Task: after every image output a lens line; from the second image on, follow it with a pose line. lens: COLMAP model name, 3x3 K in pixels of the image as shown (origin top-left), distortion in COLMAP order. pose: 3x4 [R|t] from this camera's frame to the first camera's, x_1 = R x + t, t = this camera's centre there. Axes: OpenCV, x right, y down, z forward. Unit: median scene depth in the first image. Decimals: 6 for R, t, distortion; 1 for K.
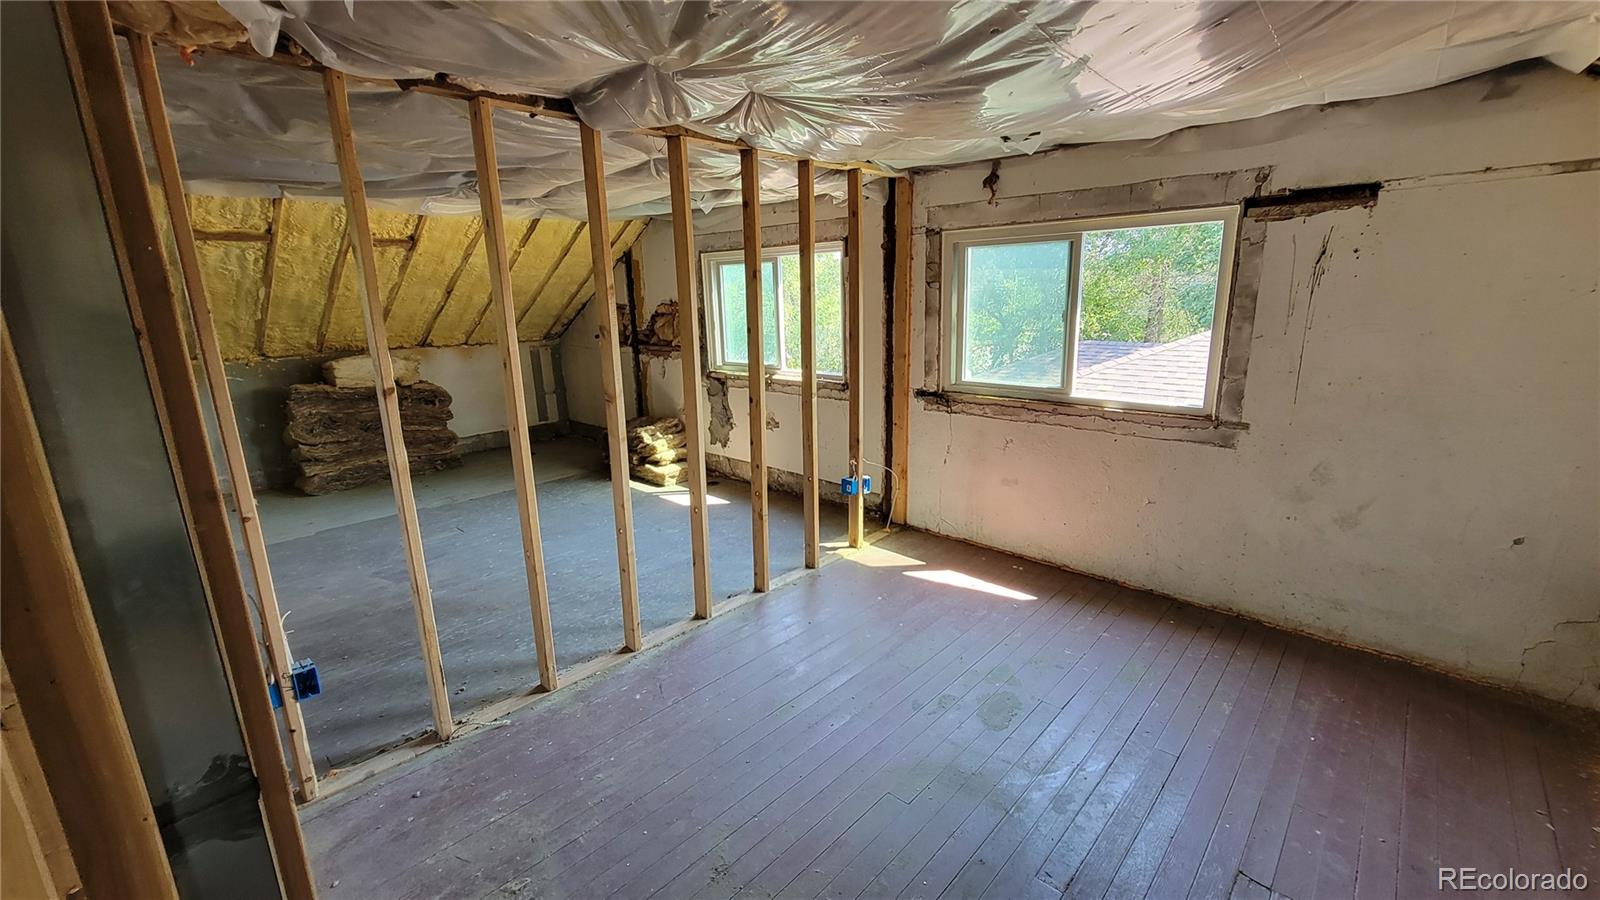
lens RADIAL K [[646.1, 0, 801.3], [0, 646.1, 445.9], [0, 0, 1]] dist [0.003236, -0.000037]
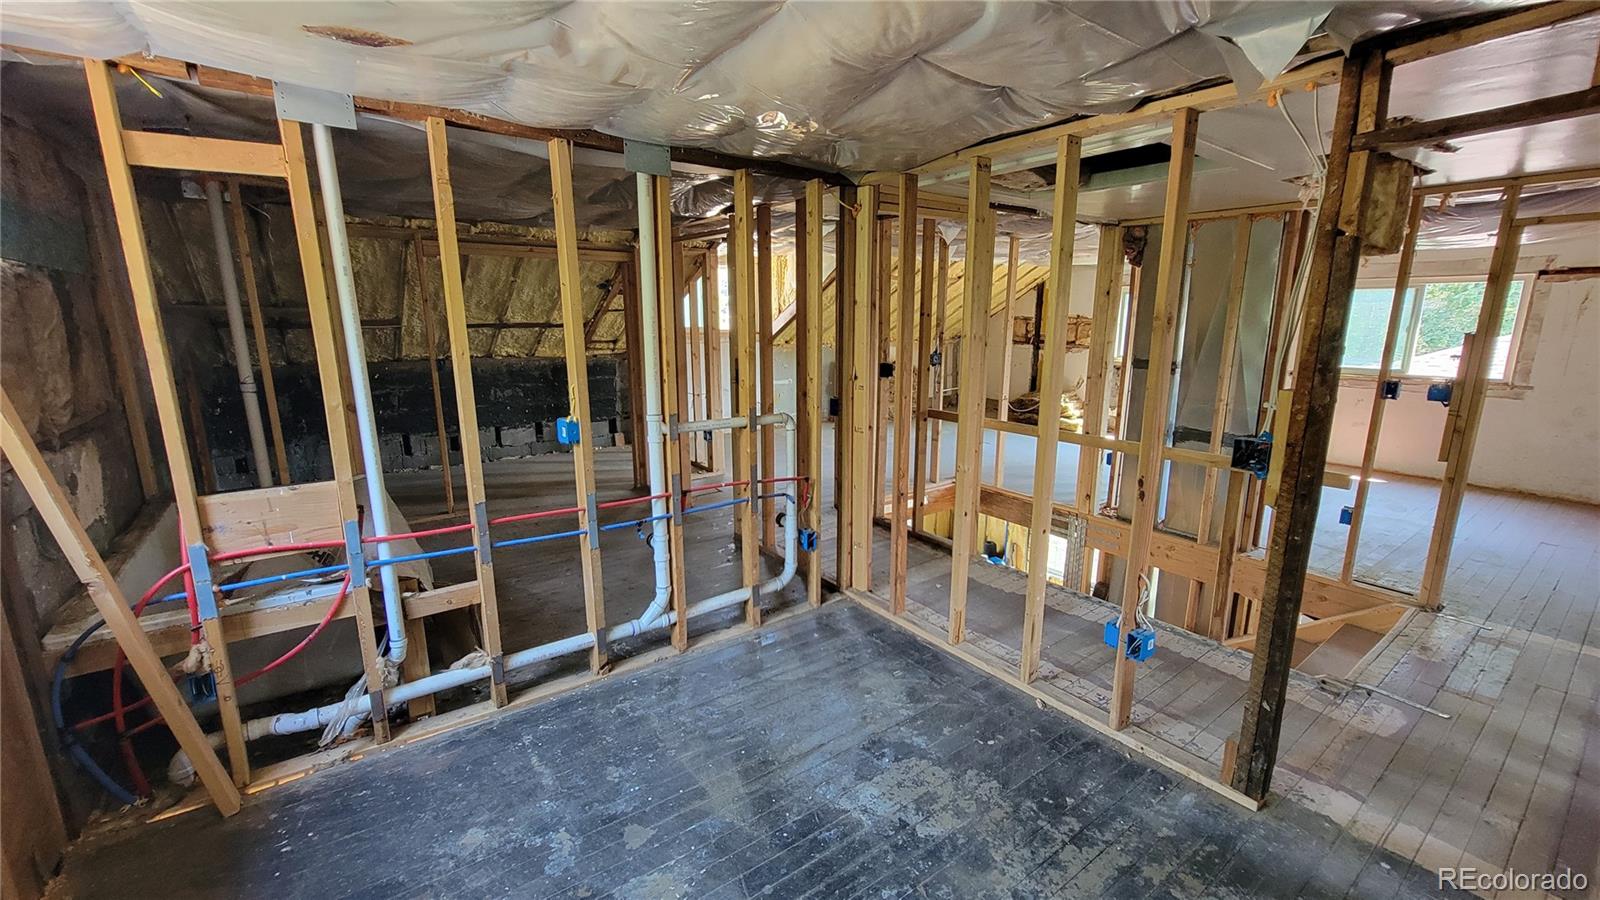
lens RADIAL K [[646.1, 0, 797.9], [0, 646.1, 448.9], [0, 0, 1]] dist [0.003236, -0.000037]
pose [[0.991462, 0.052482, -0.119370, -1.277210], [-0.055718, 0.998160, -0.023928, 0.330473], [0.117895, 0.030375, 0.992561, -1.199624]]
